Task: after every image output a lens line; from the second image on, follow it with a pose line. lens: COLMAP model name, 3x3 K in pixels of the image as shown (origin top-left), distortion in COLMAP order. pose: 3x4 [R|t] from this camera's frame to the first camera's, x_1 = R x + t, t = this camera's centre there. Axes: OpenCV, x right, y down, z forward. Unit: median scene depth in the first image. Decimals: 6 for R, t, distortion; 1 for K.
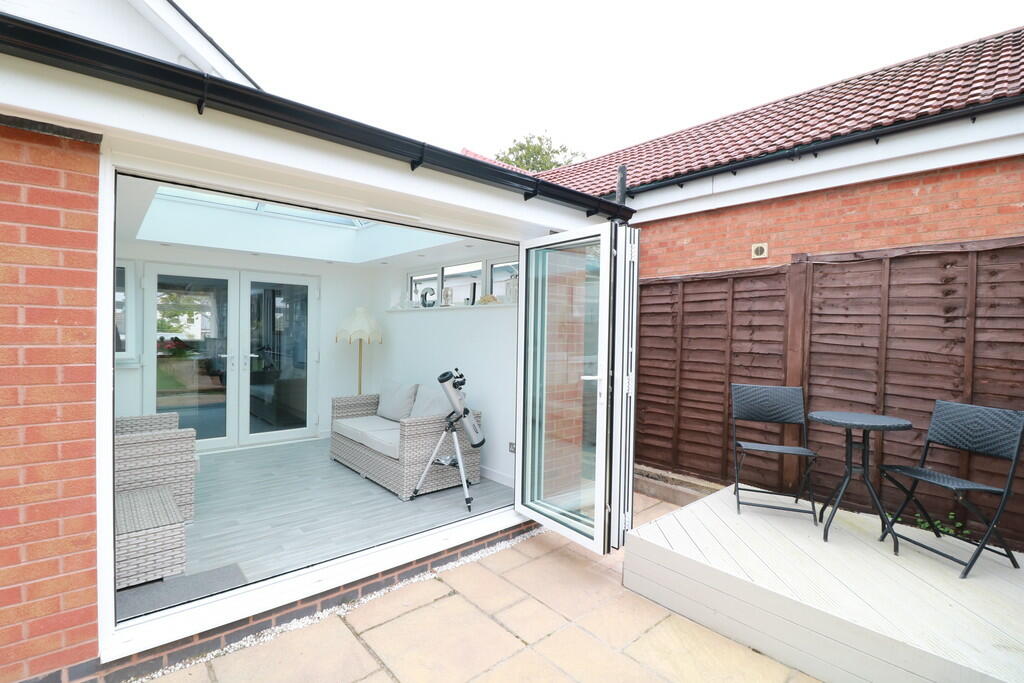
lens RADIAL K [[469.8, 0, 496.3], [0, 469.8, 335.0], [0, 0, 1]] dist [-0.002653, -0.000588]
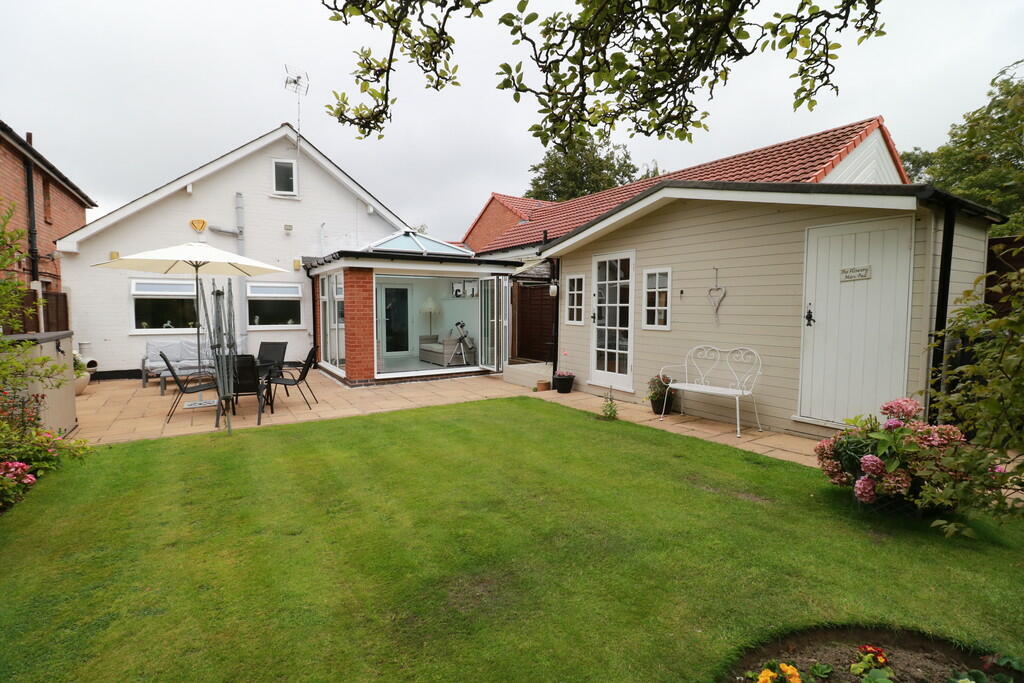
lens RADIAL K [[469.8, 0, 496.3], [0, 469.8, 335.0], [0, 0, 1]] dist [-0.002653, -0.000588]
pose [[0.987011, -0.008327, -0.160434, 0.449394], [0.016687, 0.998568, 0.050835, 0.012206], [0.159781, -0.052852, 0.985737, -1.385146]]
